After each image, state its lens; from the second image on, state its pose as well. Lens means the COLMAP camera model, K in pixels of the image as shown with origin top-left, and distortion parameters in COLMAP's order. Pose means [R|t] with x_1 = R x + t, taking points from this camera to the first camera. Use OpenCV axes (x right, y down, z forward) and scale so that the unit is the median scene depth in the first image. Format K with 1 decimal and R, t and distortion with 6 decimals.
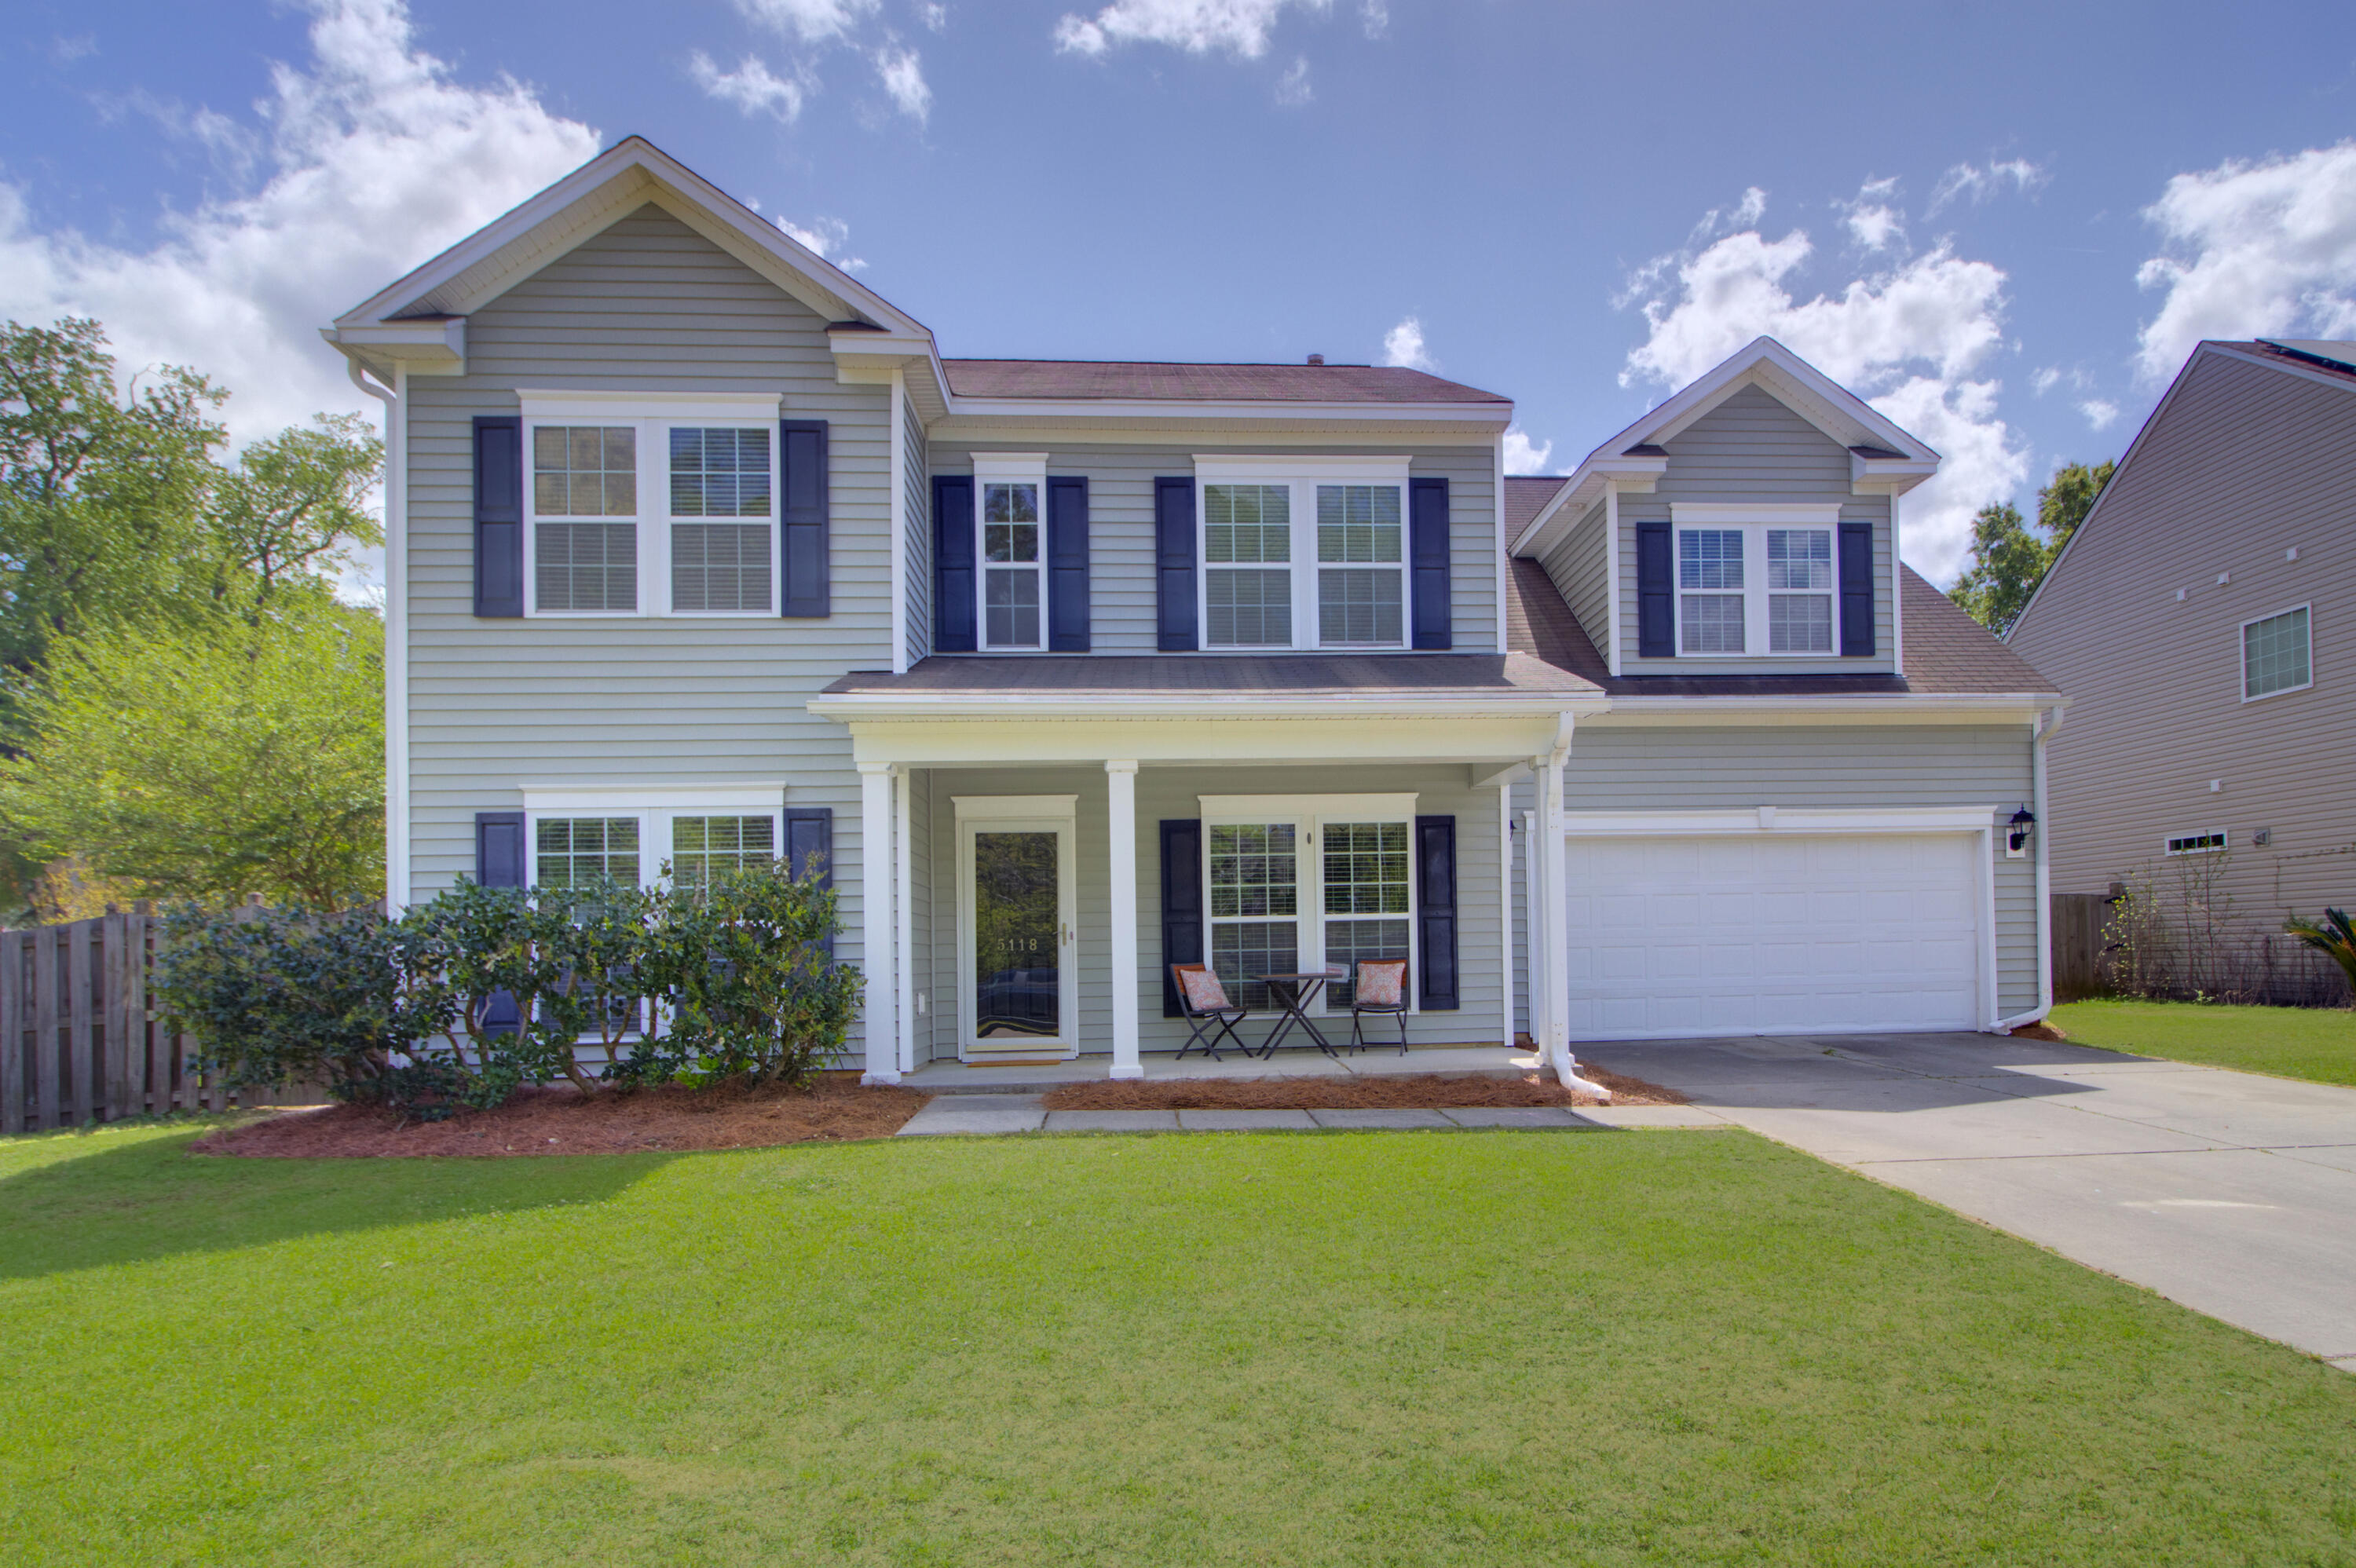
lens RADIAL K [[1092.5, 0, 1088.9], [0, 1092.5, 924.0], [0, 0, 1]] dist [0.003696, -0.009824]
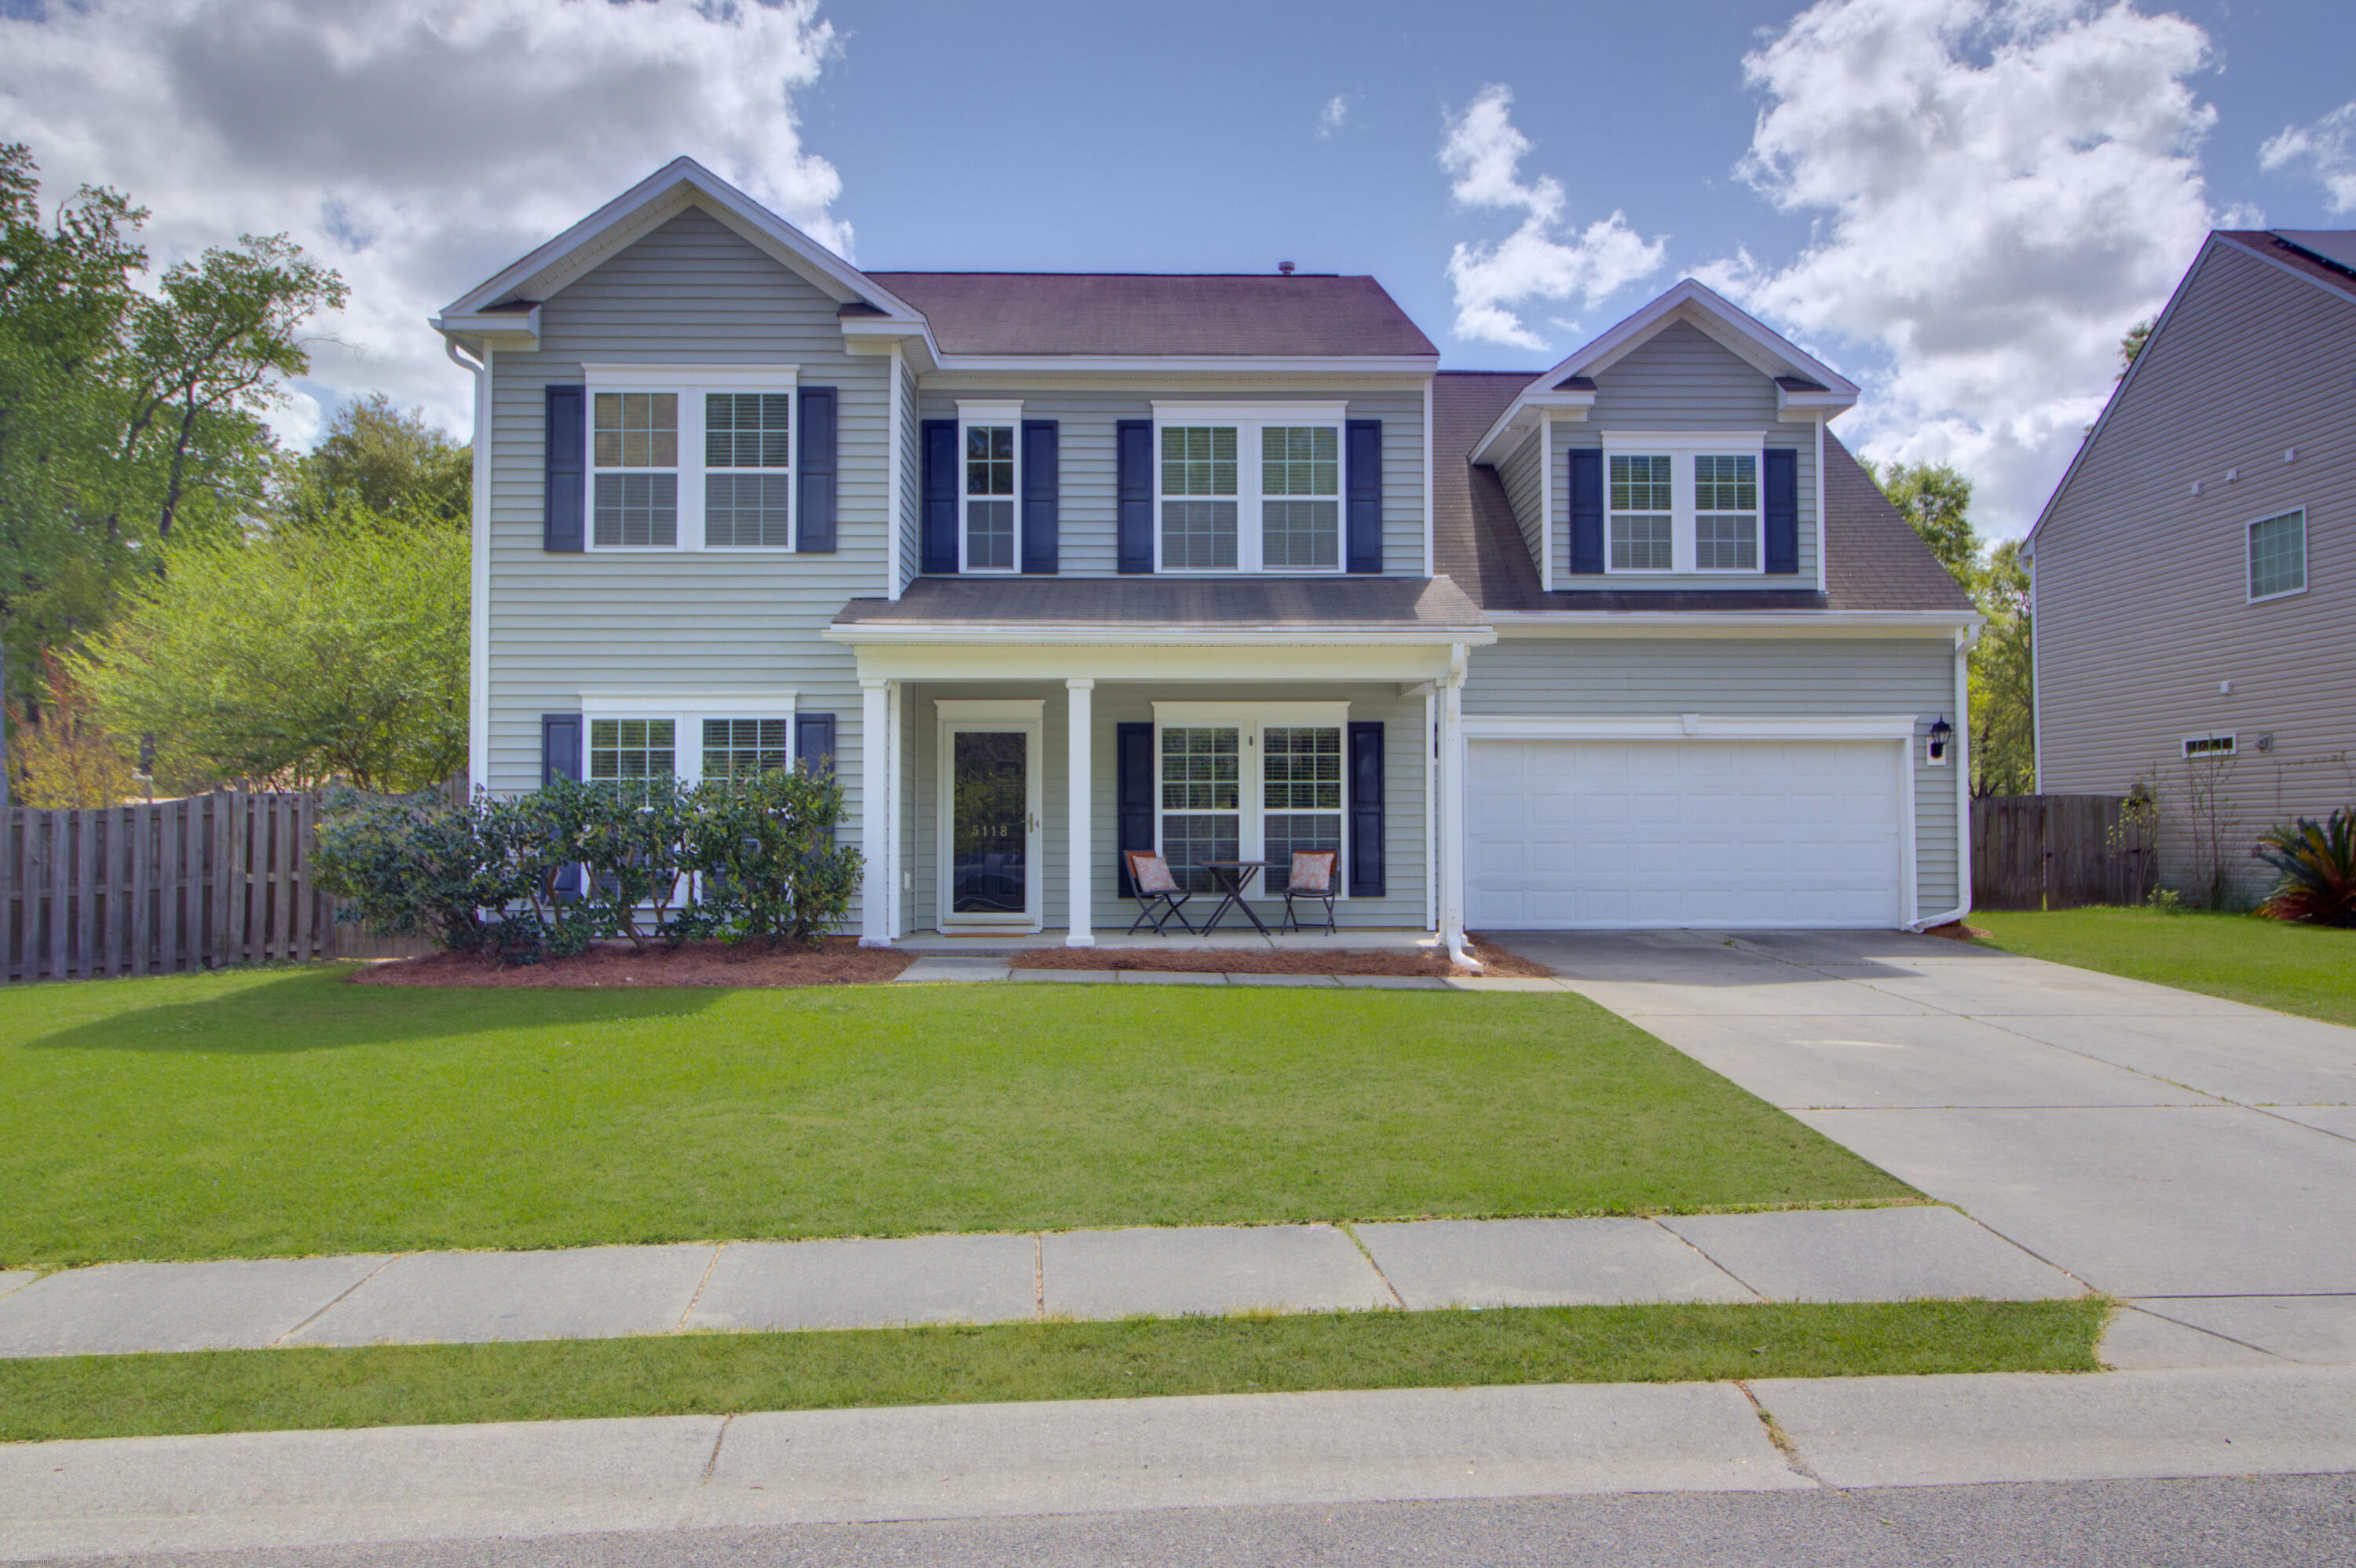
lens RADIAL K [[1361.3, 0, 997.9], [0, 1361.3, 772.3], [0, 0, 1]] dist [-0.001801, 0.002361]
pose [[0.998171, 0.015773, -0.058351, 0.024641], [-0.016752, 0.999726, -0.016322, -0.019196], [0.058078, 0.017269, 0.998163, -0.409369]]
